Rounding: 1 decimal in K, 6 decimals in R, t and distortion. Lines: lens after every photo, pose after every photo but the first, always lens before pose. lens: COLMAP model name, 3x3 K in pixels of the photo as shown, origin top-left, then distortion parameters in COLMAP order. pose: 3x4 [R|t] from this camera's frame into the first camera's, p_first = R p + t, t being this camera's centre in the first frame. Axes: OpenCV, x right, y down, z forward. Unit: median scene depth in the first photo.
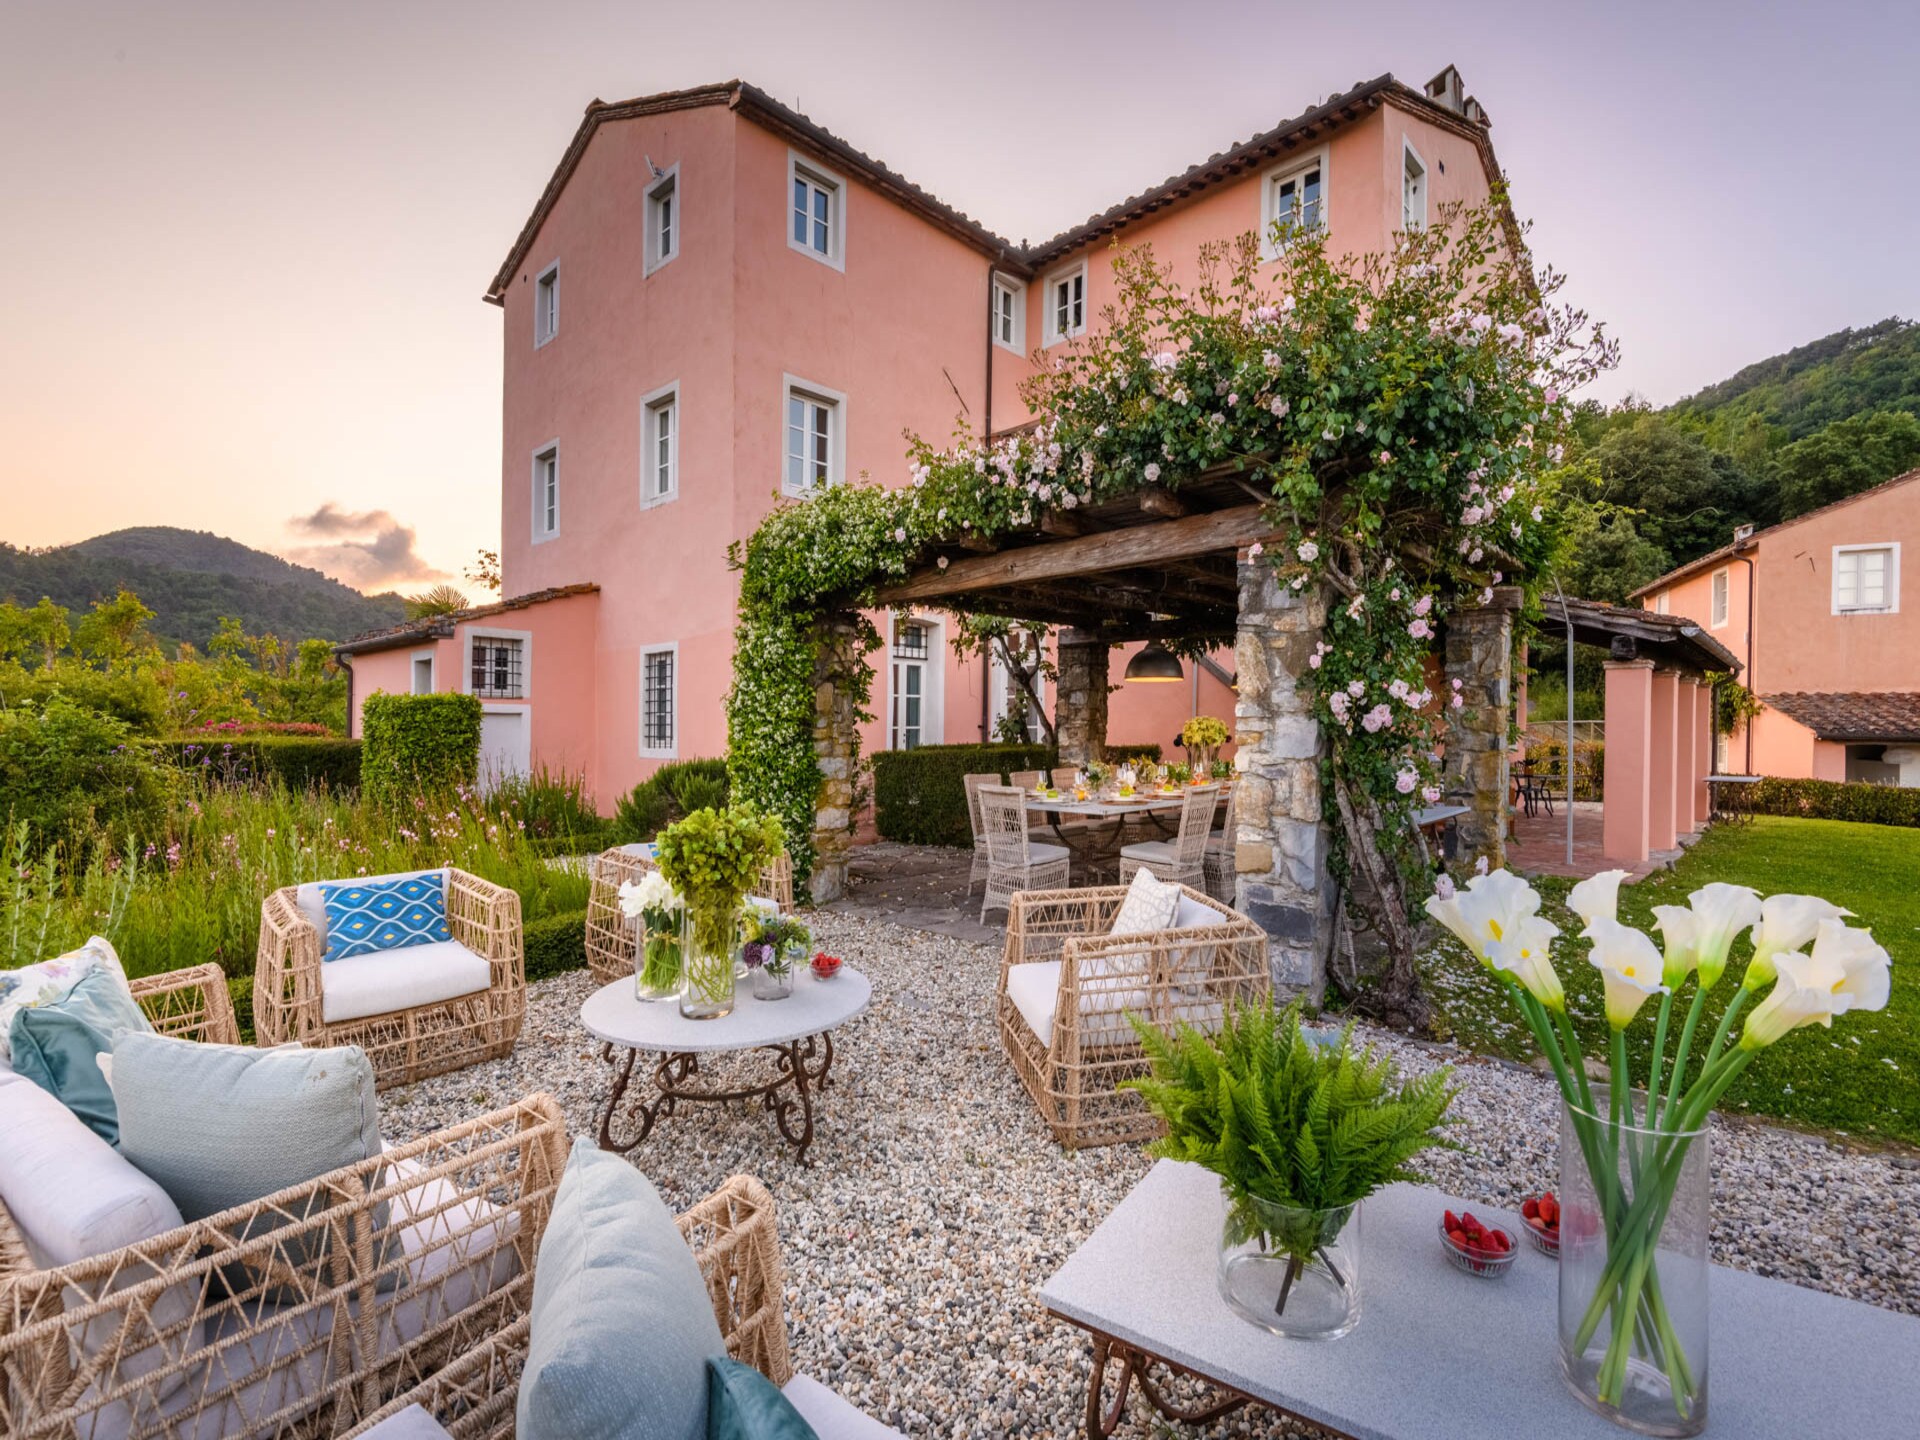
lens RADIAL K [[879.0, 0, 960.0], [0, 879.0, 720.0], [0, 0, 1]] dist [0.047443, -0.029280]
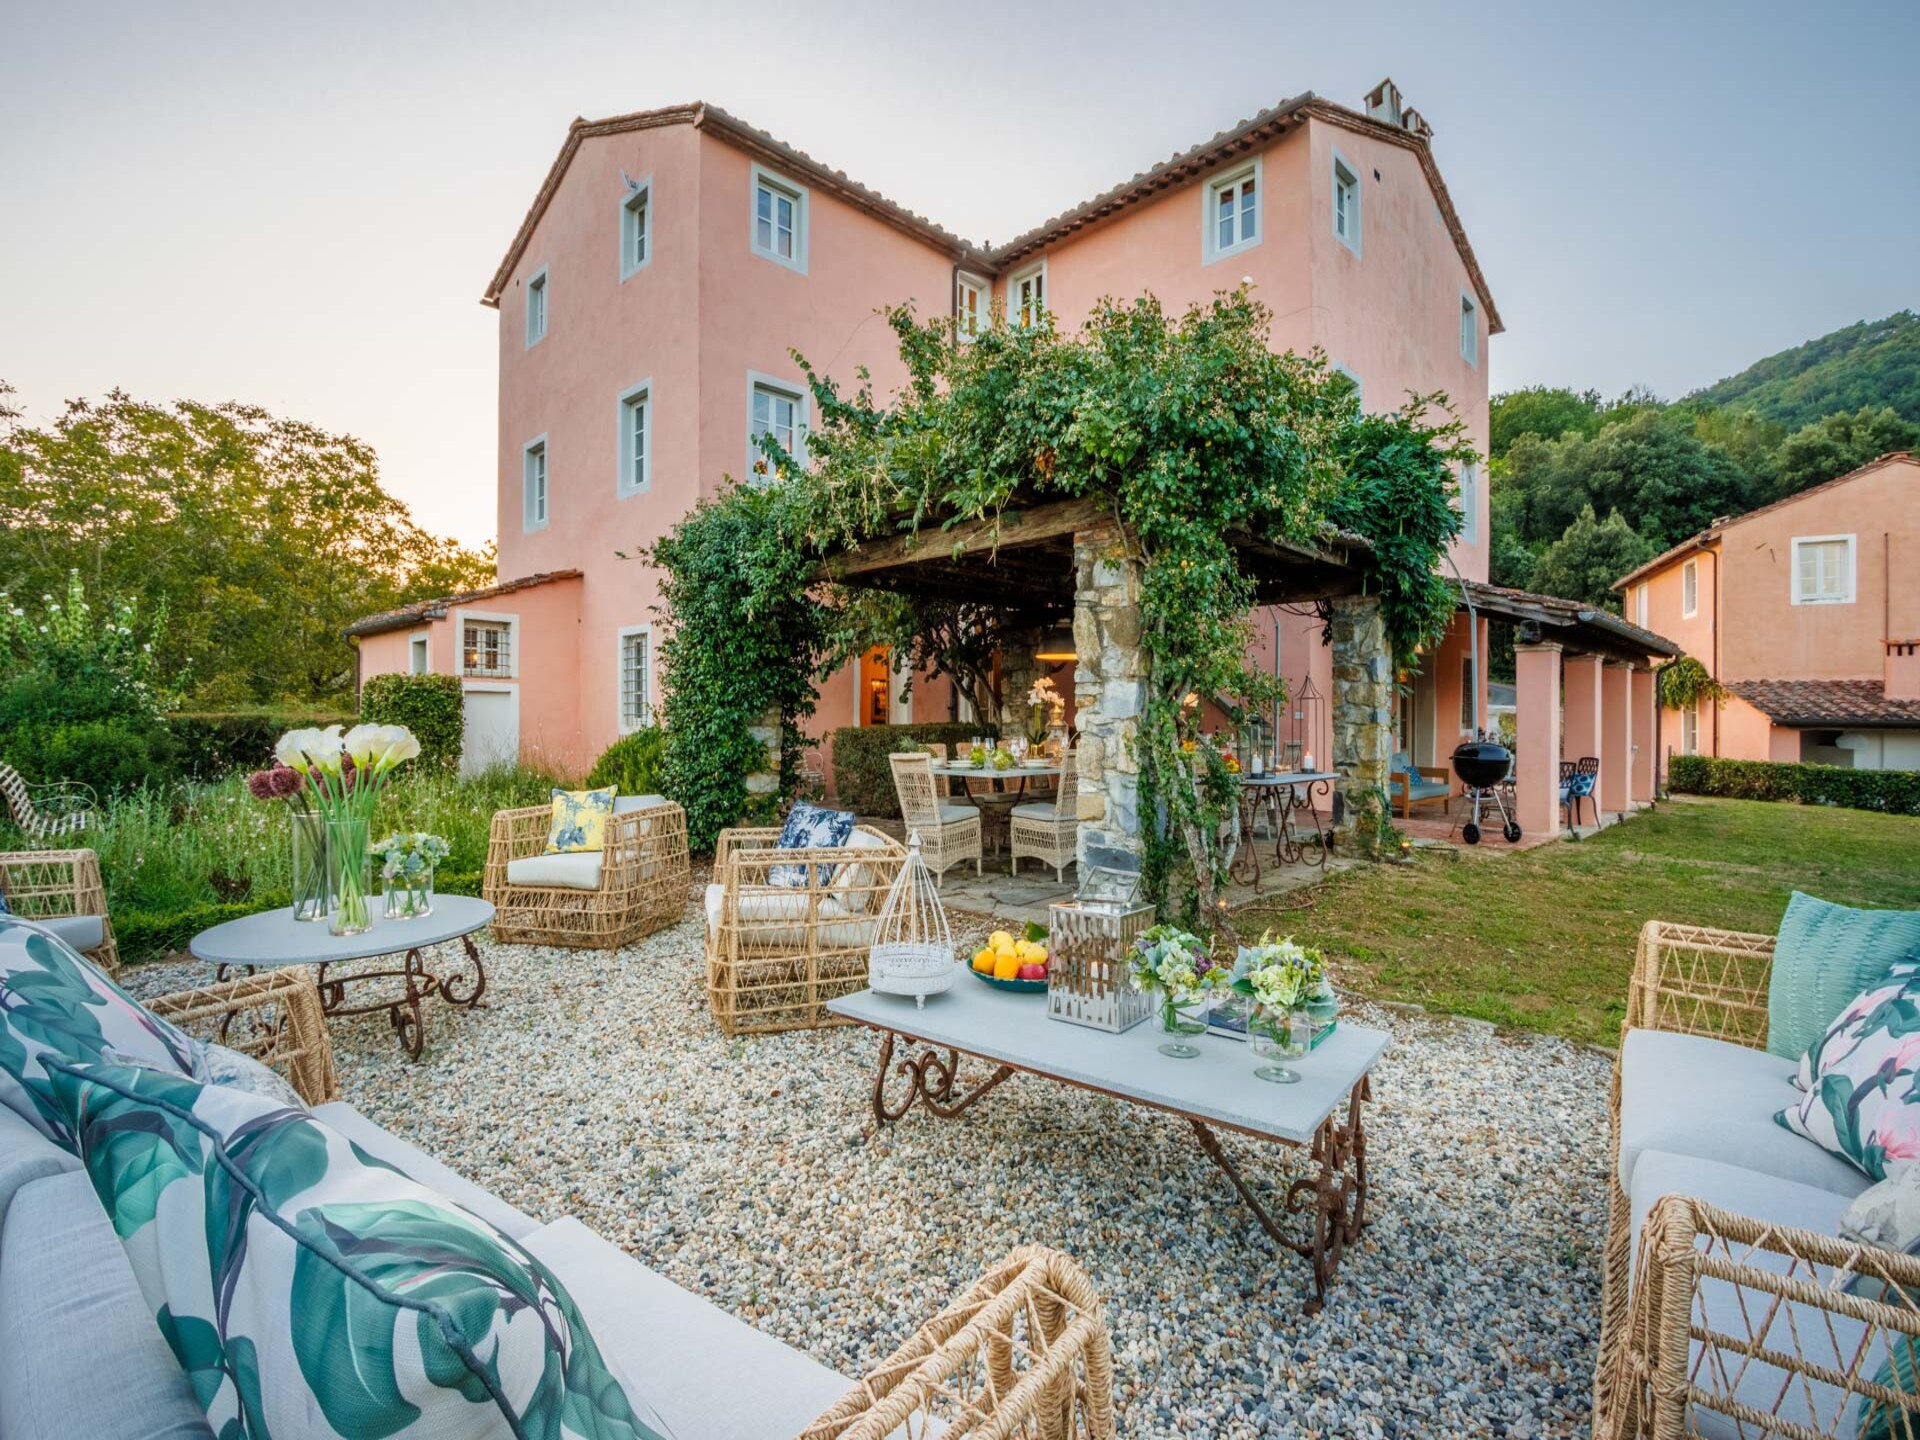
lens RADIAL K [[890.0, 0, 973.1], [0, 890.0, 720.6], [0, 0, 1]] dist [0.000032, -0.006634]
pose [[0.999843, 0.004115, -0.017241, 0.081983], [-0.003931, 0.999935, 0.010732, 0.013660], [0.017284, -0.010662, 0.999794, -0.057266]]
